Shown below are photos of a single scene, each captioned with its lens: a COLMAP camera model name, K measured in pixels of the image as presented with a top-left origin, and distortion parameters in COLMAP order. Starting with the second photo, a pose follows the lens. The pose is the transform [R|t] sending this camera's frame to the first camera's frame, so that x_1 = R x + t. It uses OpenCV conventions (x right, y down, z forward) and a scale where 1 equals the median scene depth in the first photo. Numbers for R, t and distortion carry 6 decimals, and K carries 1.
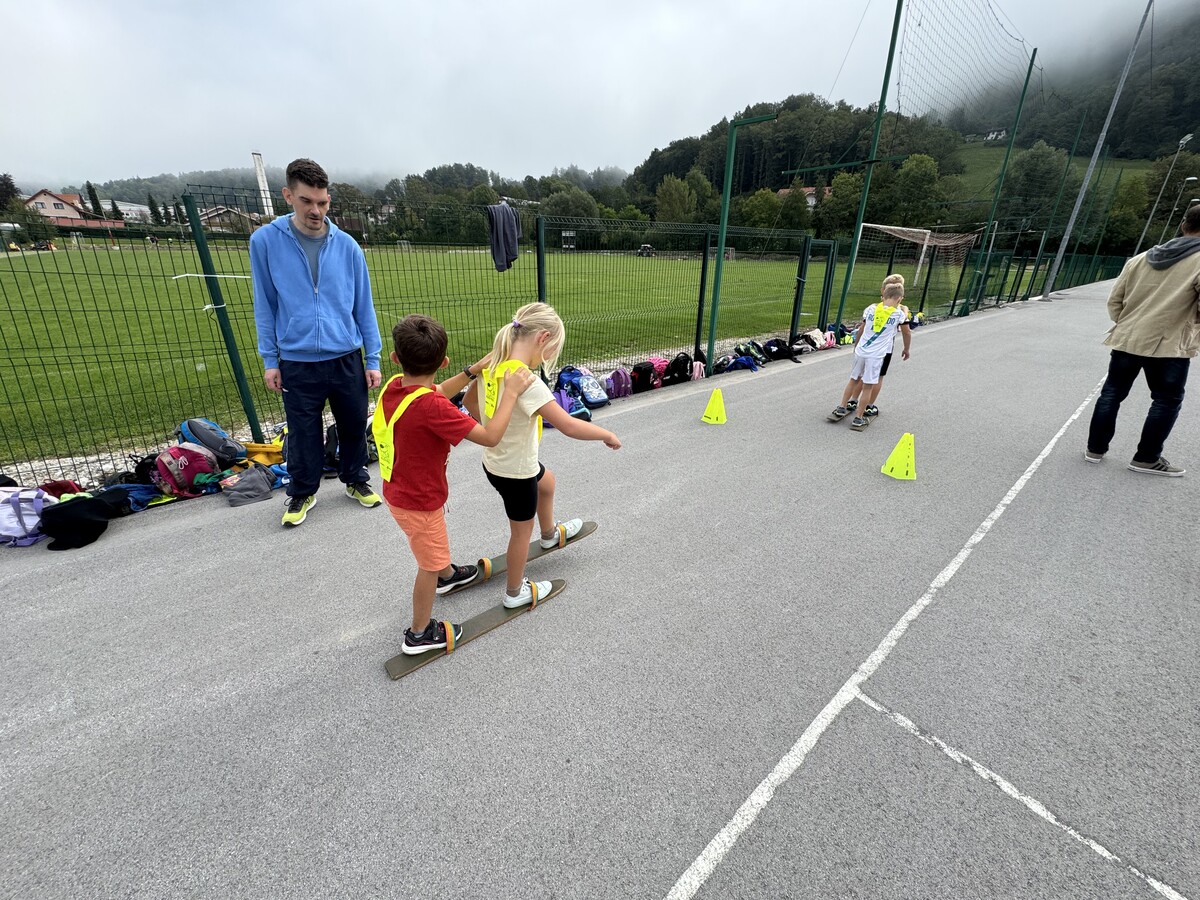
lens RADIAL K [[475.1, 0, 600.0], [0, 475.1, 450.0], [0, 0, 1]] dist [-0.002901, 0.000459]
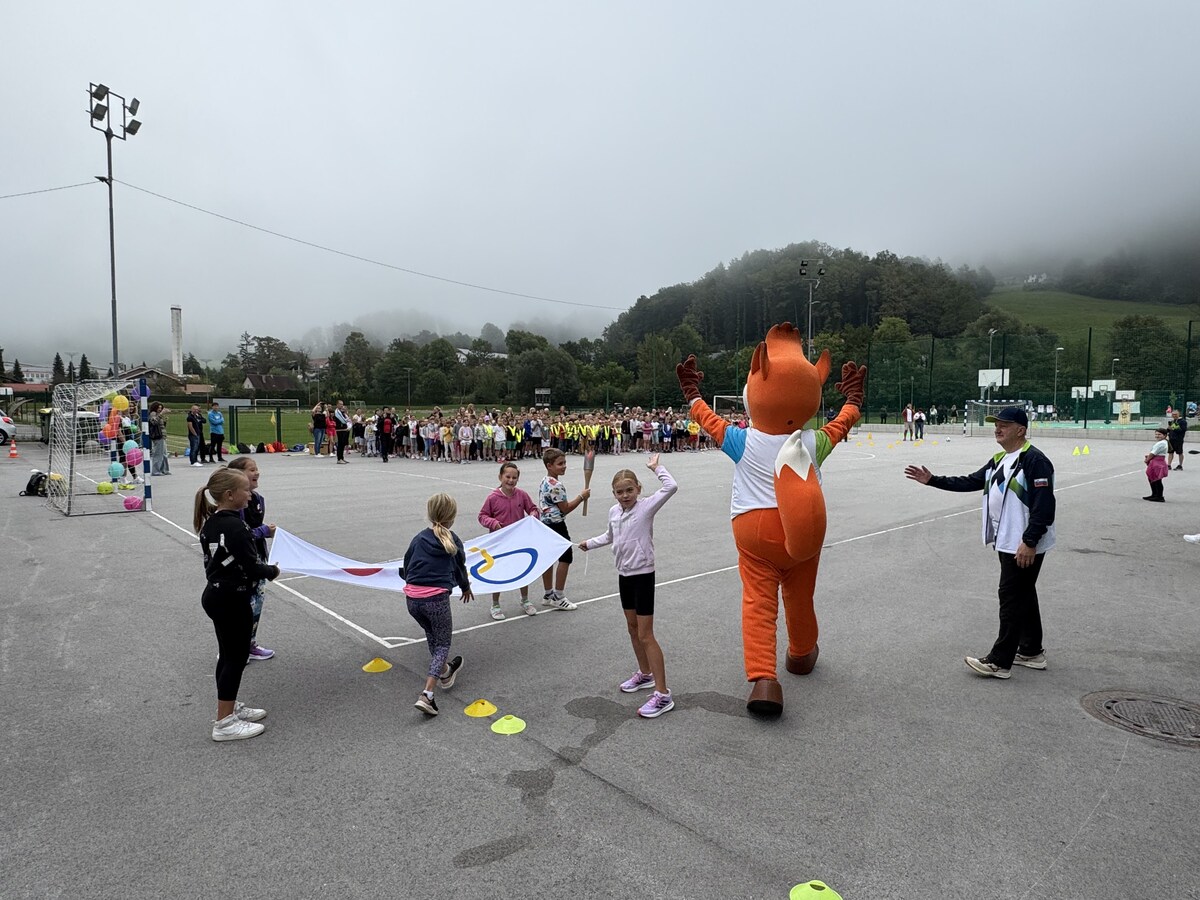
lens RADIAL K [[728.5, 0, 600.0], [0, 728.5, 450.0], [0, 0, 1]] dist [0.001911, -0.000434]
pose [[0.999444, -0.014376, 0.030083, -0.001445], [0.023544, 0.943158, -0.331510, 0.064831], [-0.023607, 0.332034, 0.942972, -0.160398]]
